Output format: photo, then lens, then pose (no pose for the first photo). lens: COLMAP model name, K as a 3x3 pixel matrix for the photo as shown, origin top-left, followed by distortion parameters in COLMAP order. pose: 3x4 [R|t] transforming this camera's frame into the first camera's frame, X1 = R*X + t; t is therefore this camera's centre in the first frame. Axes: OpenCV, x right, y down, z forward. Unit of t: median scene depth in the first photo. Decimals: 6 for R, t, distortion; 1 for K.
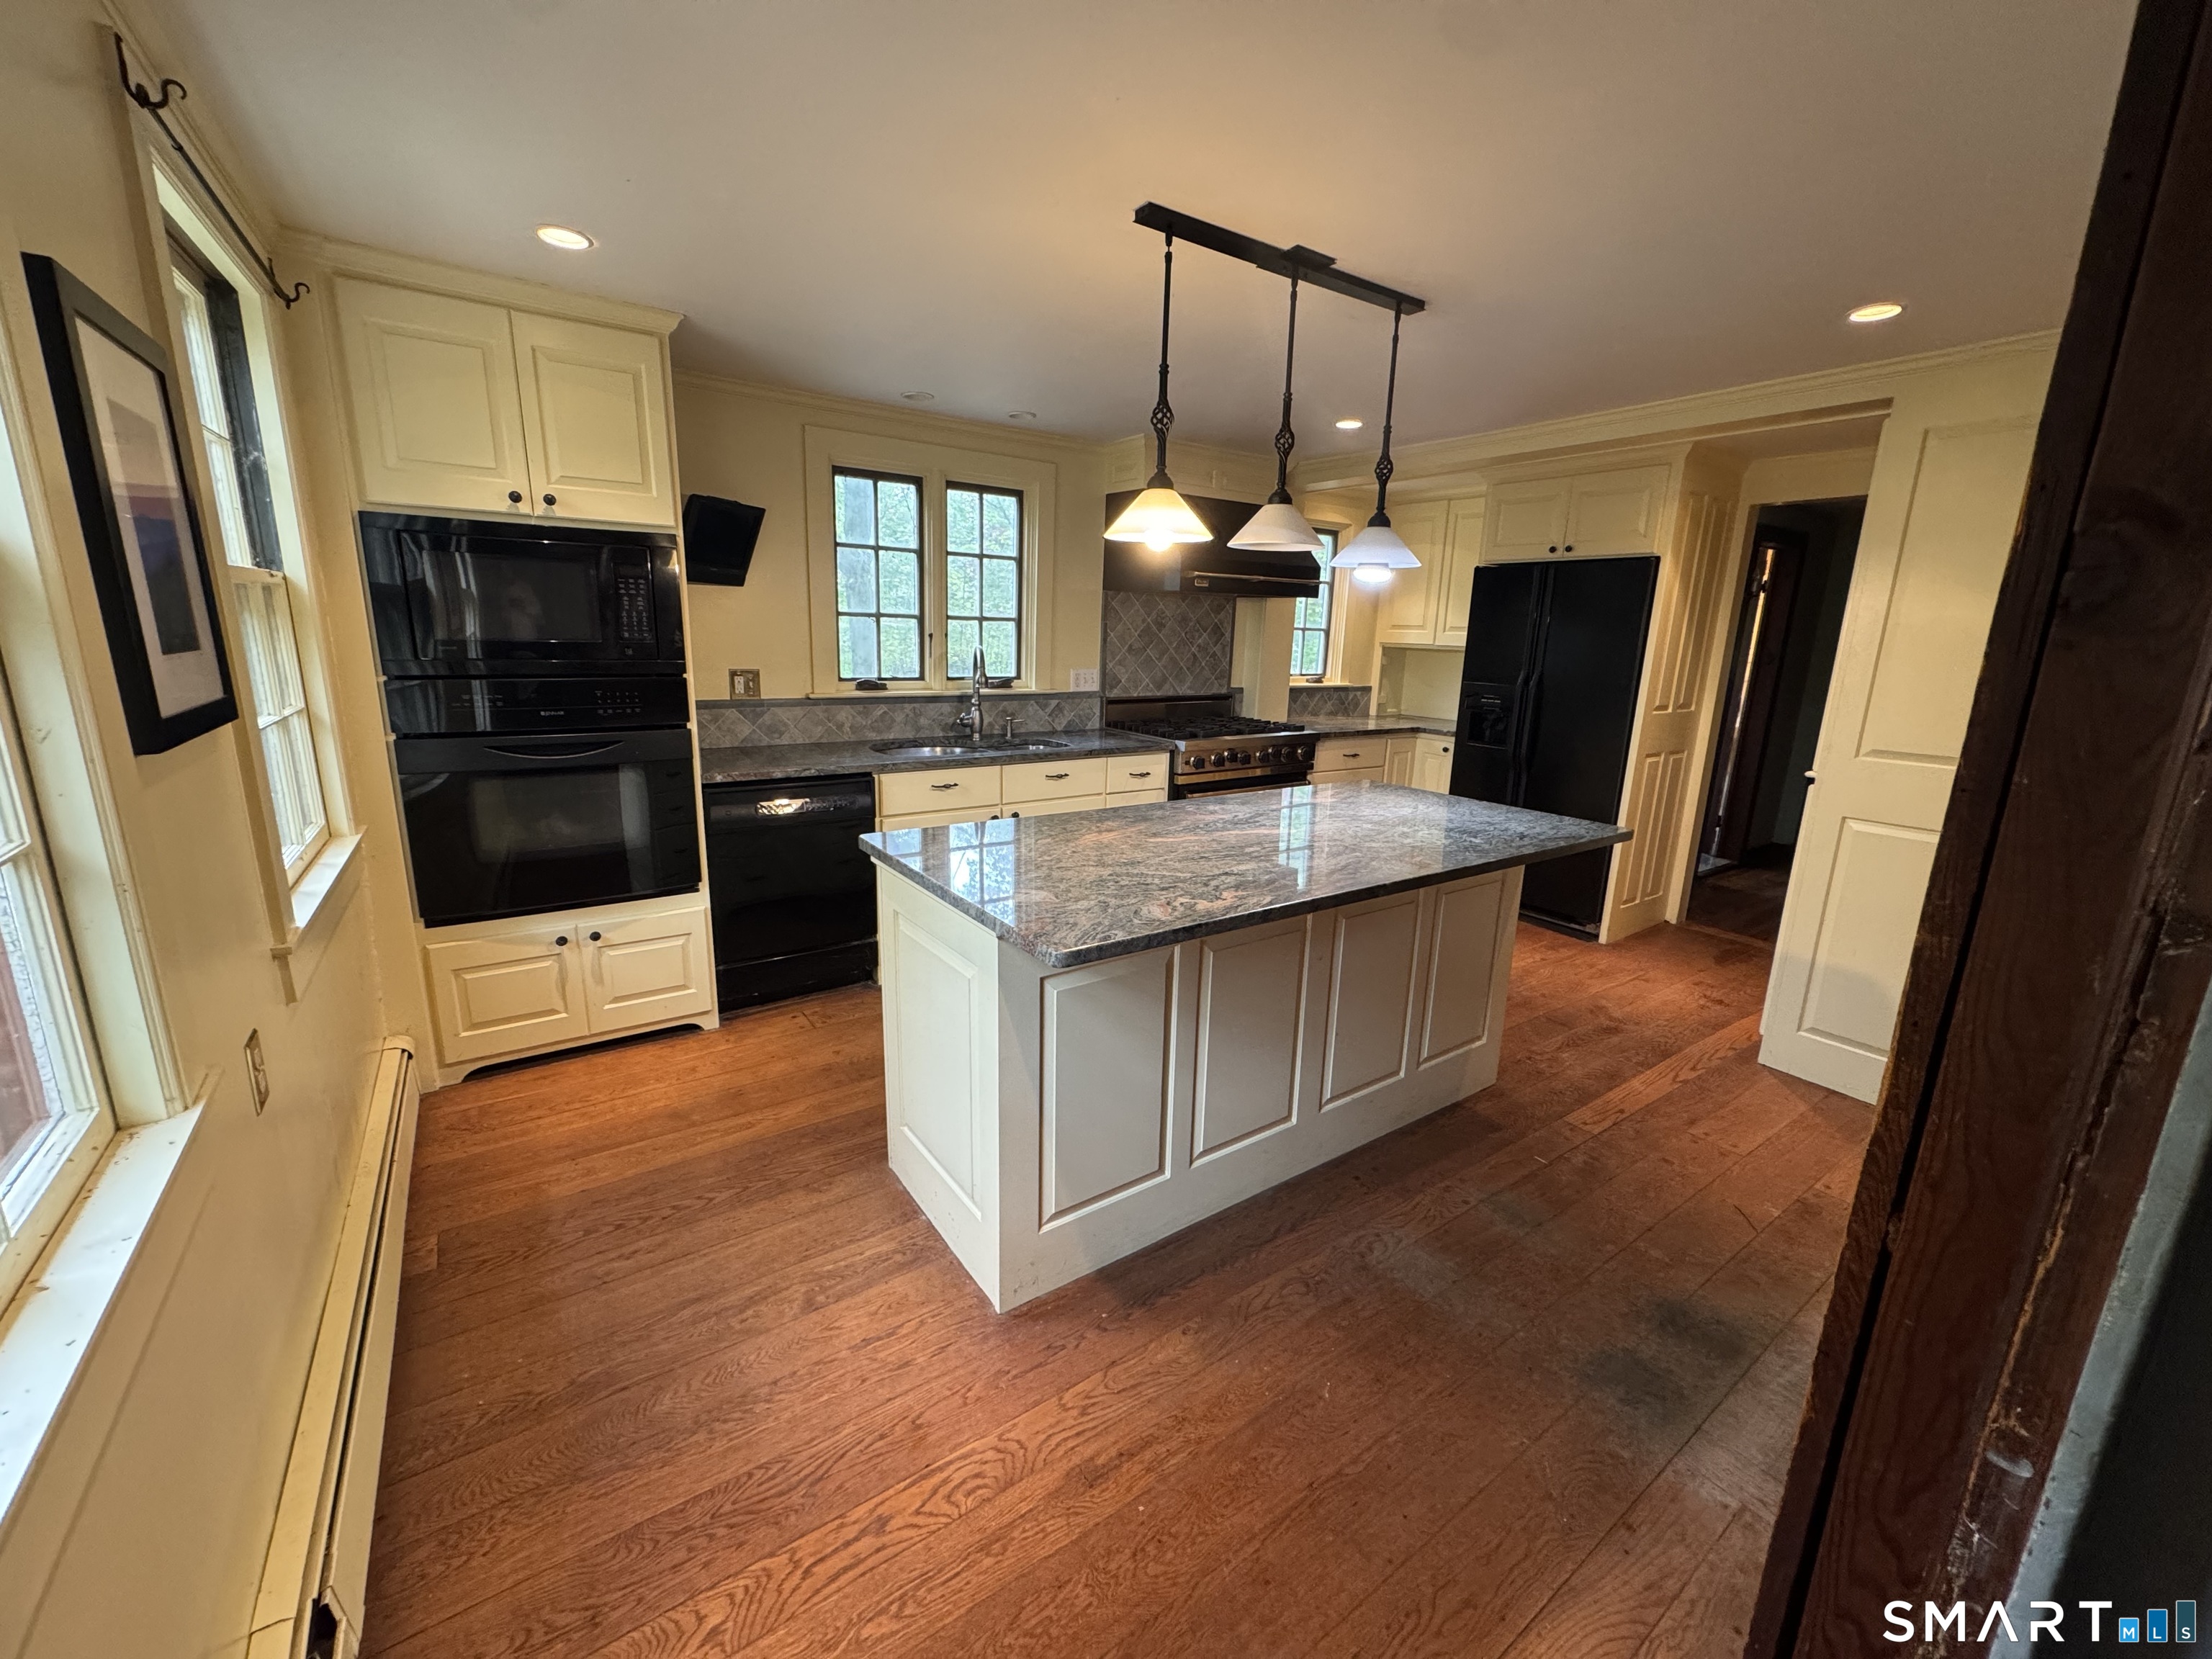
lens RADIAL K [[876.9, 0, 1102.4], [0, 876.9, 823.3], [0, 0, 1]] dist [-0.003495, 0.001123]
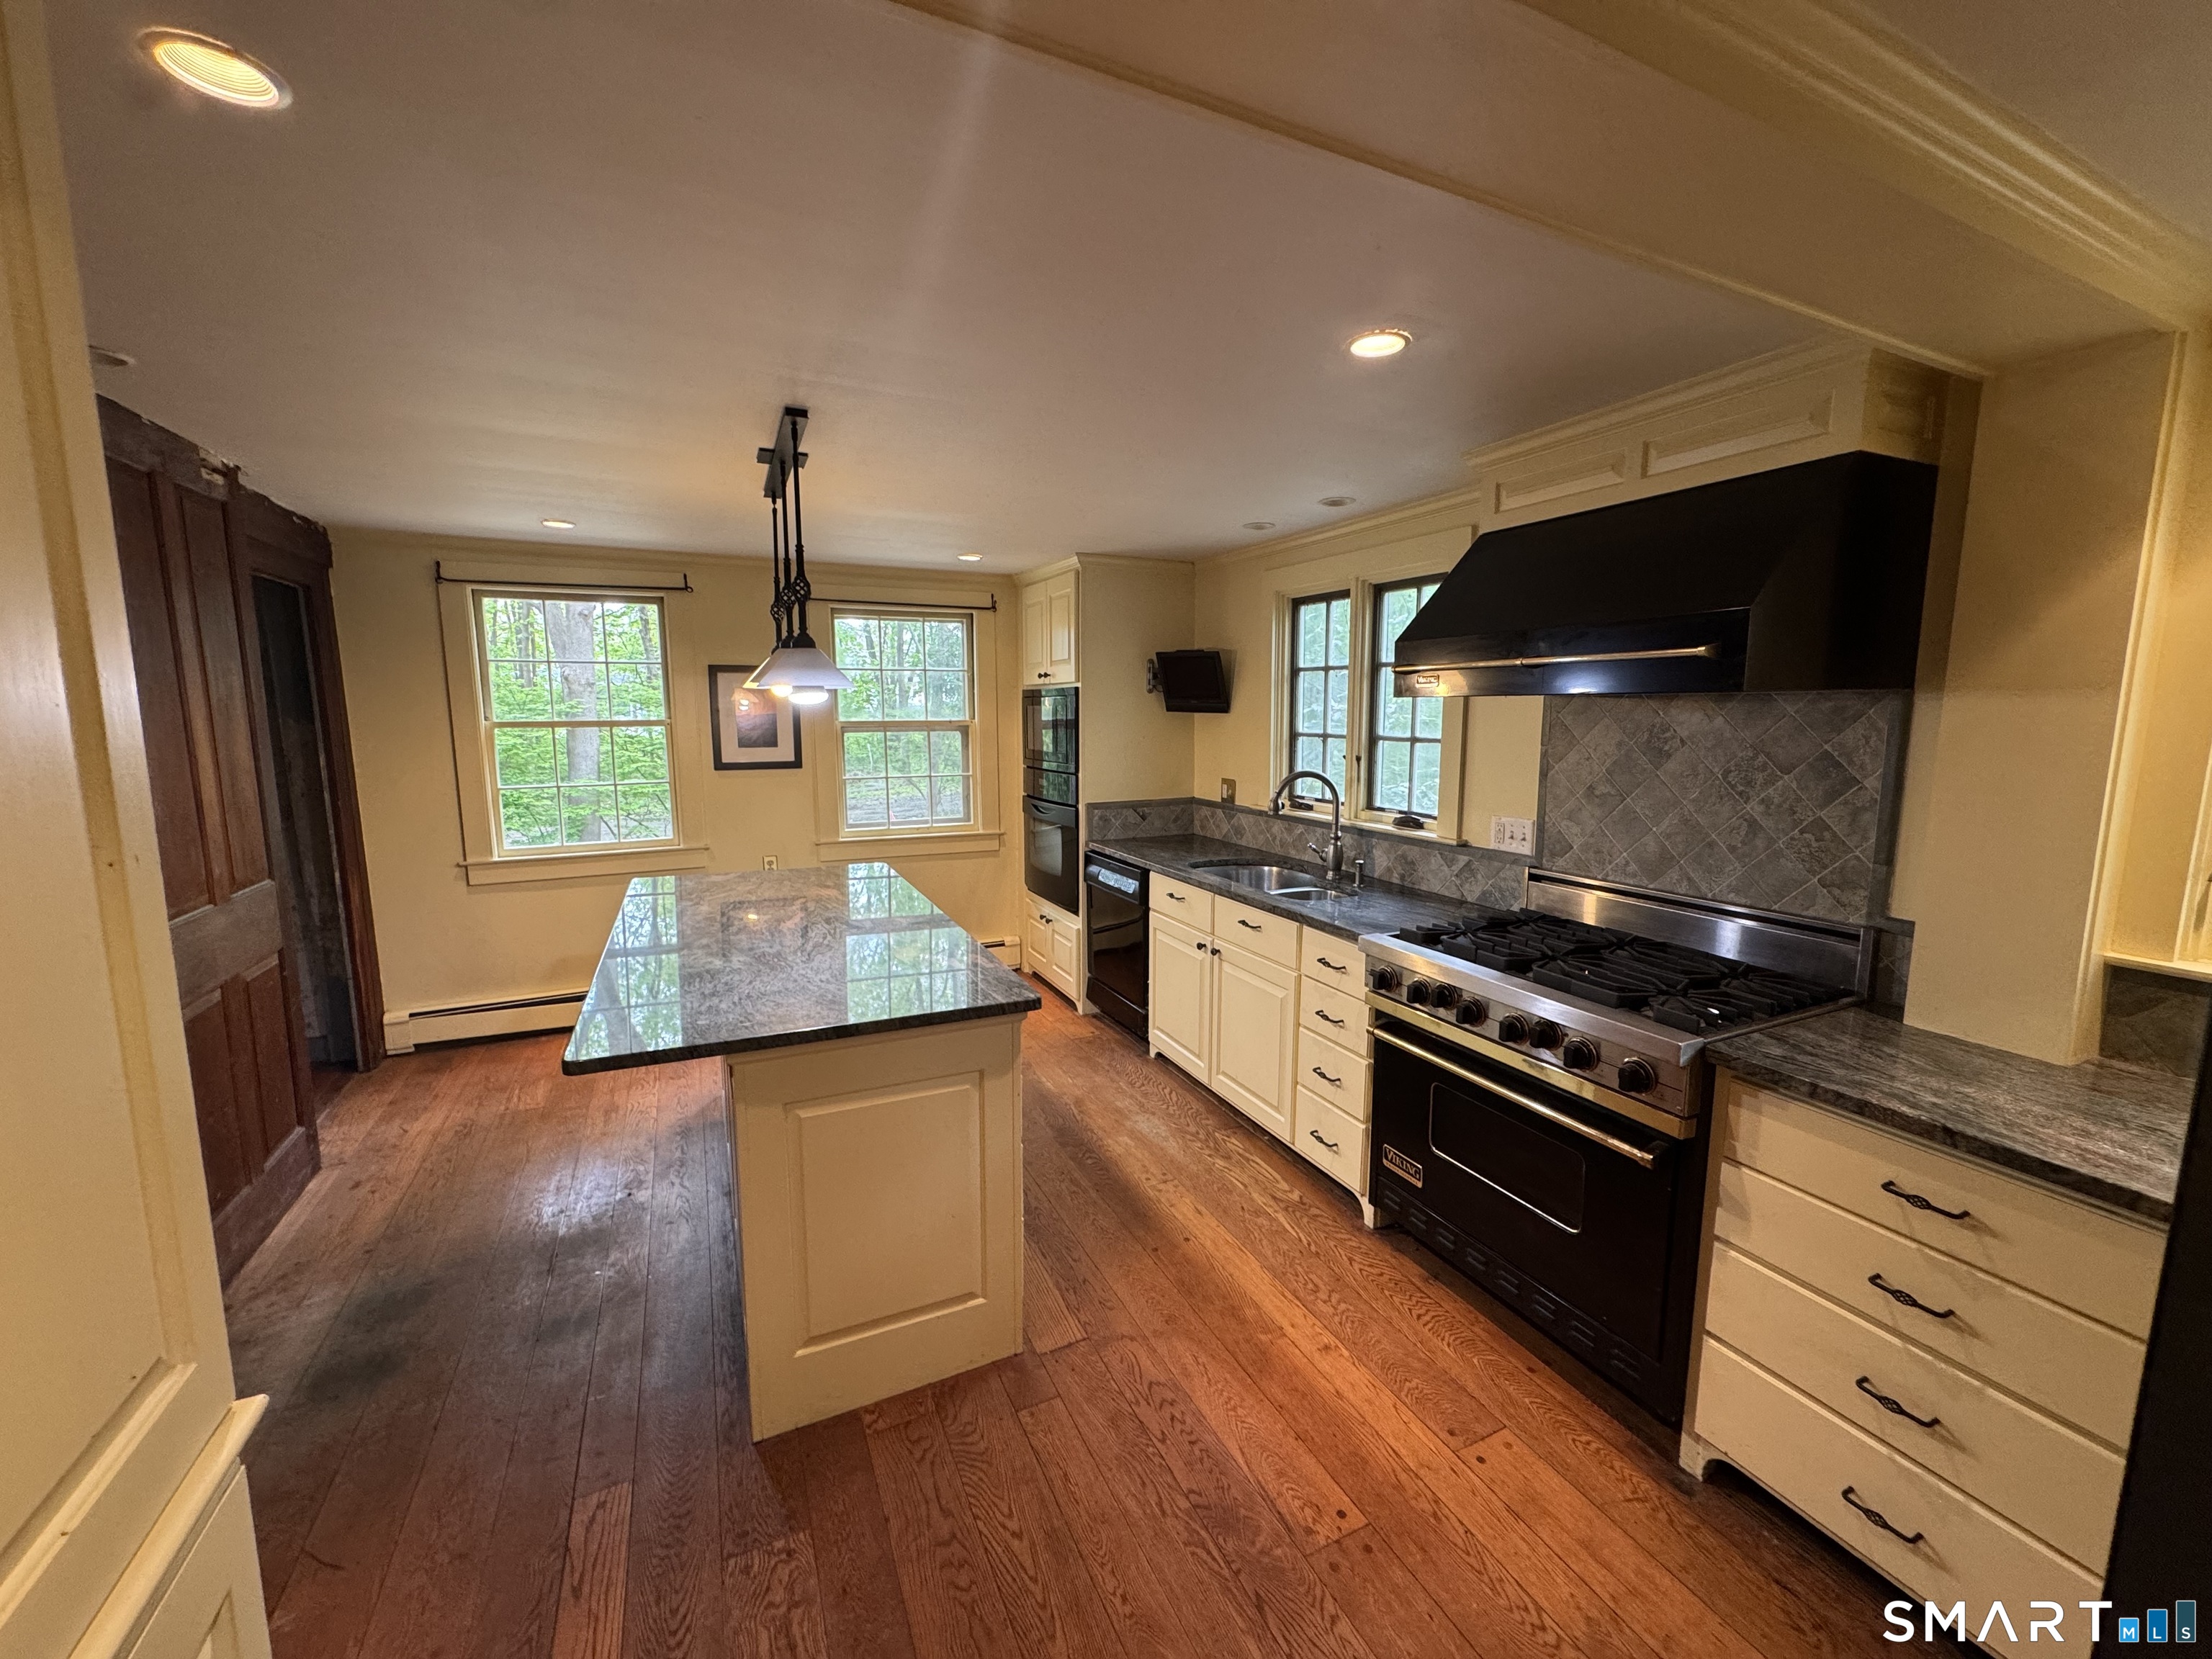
lens RADIAL K [[876.9, 0, 1111.6], [0, 876.9, 832.2], [0, 0, 1]] dist [-0.003495, 0.001123]
pose [[-0.156025, 0.110889, -0.981509, 0.769738], [-0.223612, 0.963915, 0.144447, -0.226476], [0.962109, 0.242014, -0.125598, 0.940070]]
